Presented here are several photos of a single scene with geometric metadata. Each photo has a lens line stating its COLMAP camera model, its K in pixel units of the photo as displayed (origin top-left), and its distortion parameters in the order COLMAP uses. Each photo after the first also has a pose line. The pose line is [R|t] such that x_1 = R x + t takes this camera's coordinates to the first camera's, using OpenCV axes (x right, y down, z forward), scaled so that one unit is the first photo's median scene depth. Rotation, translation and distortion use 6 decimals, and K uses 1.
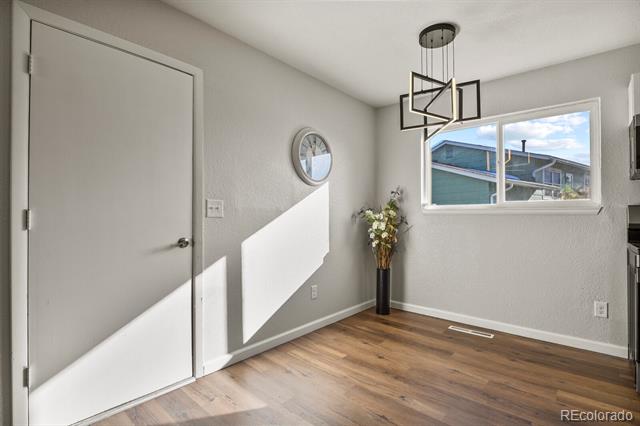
lens RADIAL K [[310.5, 0, 320.0], [0, 310.5, 213.0], [0, 0, 1]] dist [-0.013509, -0.000906]
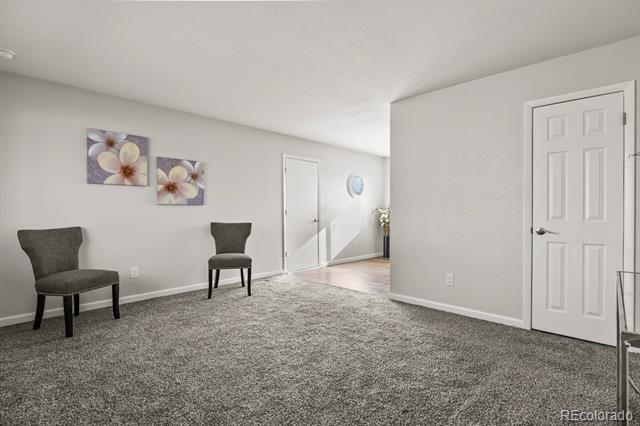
lens RADIAL K [[310.5, 0, 320.0], [0, 310.5, 213.0], [0, 0, 1]] dist [-0.013509, -0.000906]
pose [[0.999005, 0.000314, -0.044598, -0.193122], [0.000307, 0.999903, 0.013933, -0.011870], [0.044598, -0.013933, 0.998908, -1.397299]]
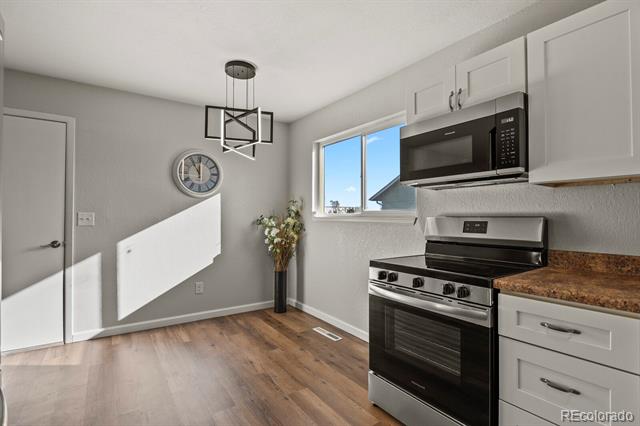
lens RADIAL K [[310.5, 0, 320.0], [0, 310.5, 213.0], [0, 0, 1]] dist [-0.013509, -0.000906]
pose [[0.969877, -0.003711, -0.243566, 0.756108], [0.002624, 0.999985, -0.004787, -0.025023], [0.243580, 0.004004, 0.969872, -0.036891]]
